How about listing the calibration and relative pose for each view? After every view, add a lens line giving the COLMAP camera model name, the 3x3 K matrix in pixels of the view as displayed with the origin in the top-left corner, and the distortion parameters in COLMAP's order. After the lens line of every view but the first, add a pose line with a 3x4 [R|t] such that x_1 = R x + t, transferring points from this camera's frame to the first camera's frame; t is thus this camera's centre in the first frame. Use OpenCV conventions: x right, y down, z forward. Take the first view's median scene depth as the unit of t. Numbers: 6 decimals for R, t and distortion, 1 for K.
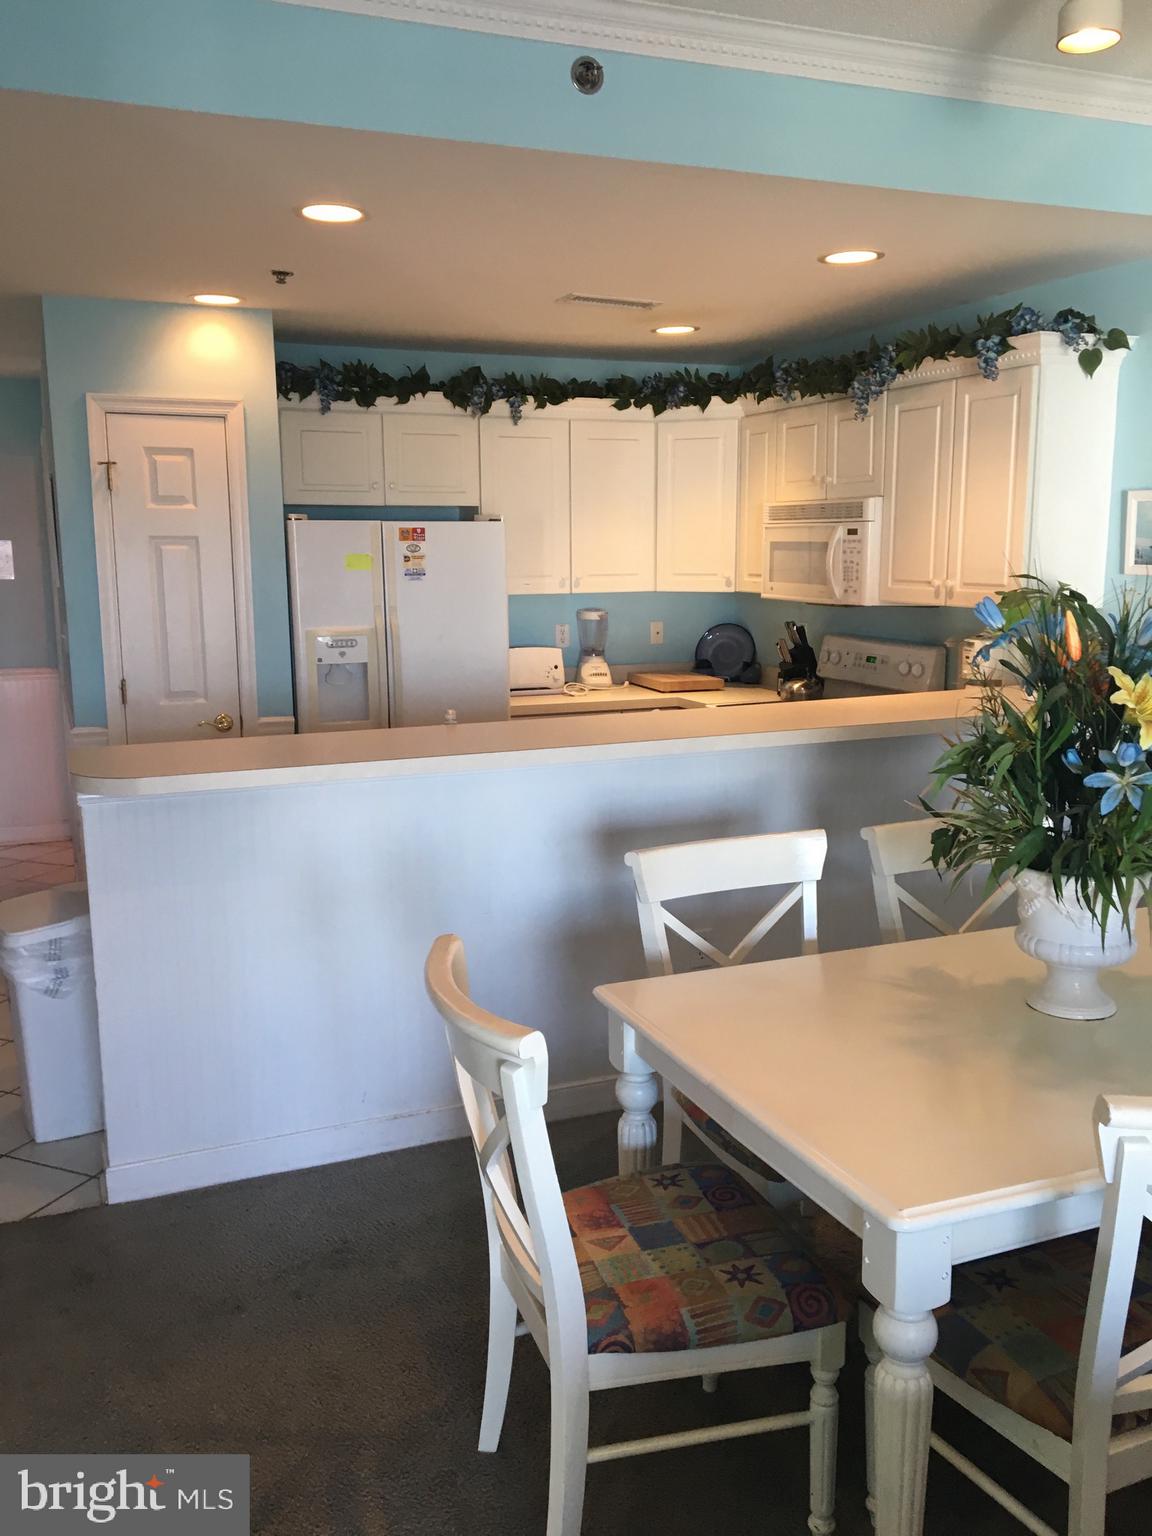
lens RADIAL K [[1275.0, 0, 566.2], [0, 1275.0, 767.9], [0, 0, 1]] dist [0.069168, -0.063532]
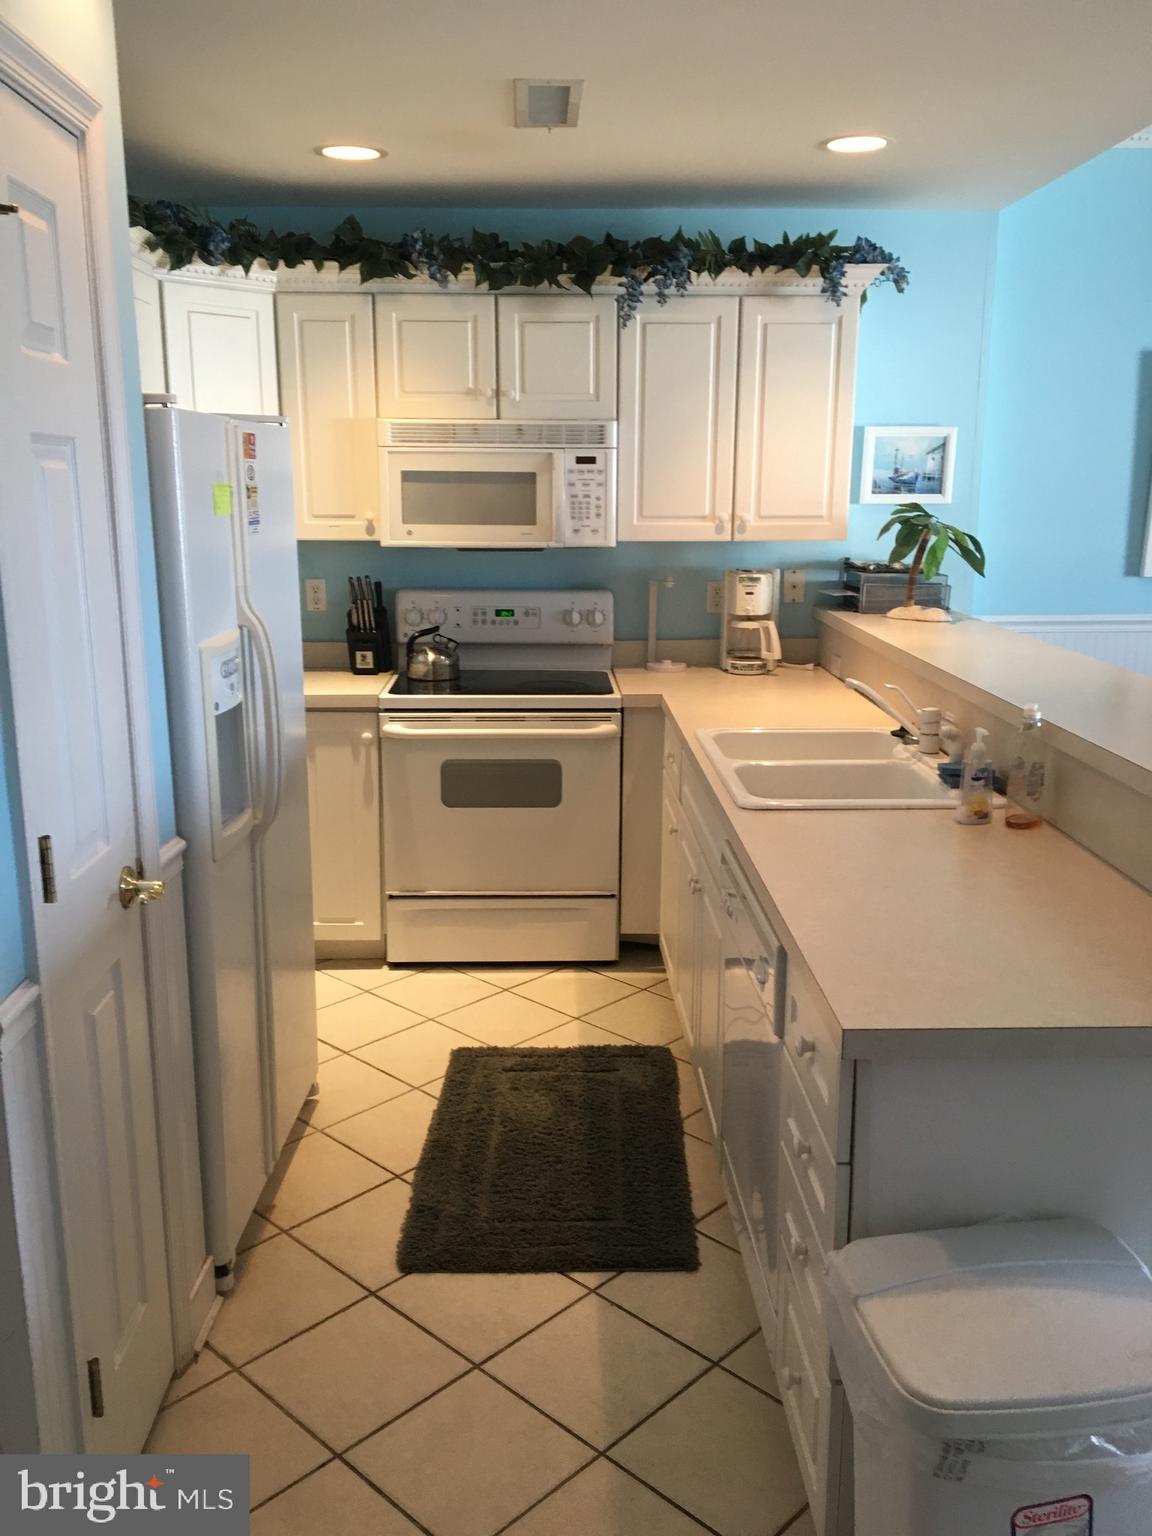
lens RADIAL K [[1275.0, 0, 570.7], [0, 1275.0, 764.0], [0, 0, 1]] dist [0.069168, -0.063532]
pose [[0.349453, -0.202391, 0.914833, -0.592717], [0.162117, 0.974725, 0.153715, -0.119998], [-0.922822, 0.094594, 0.373432, 0.711926]]
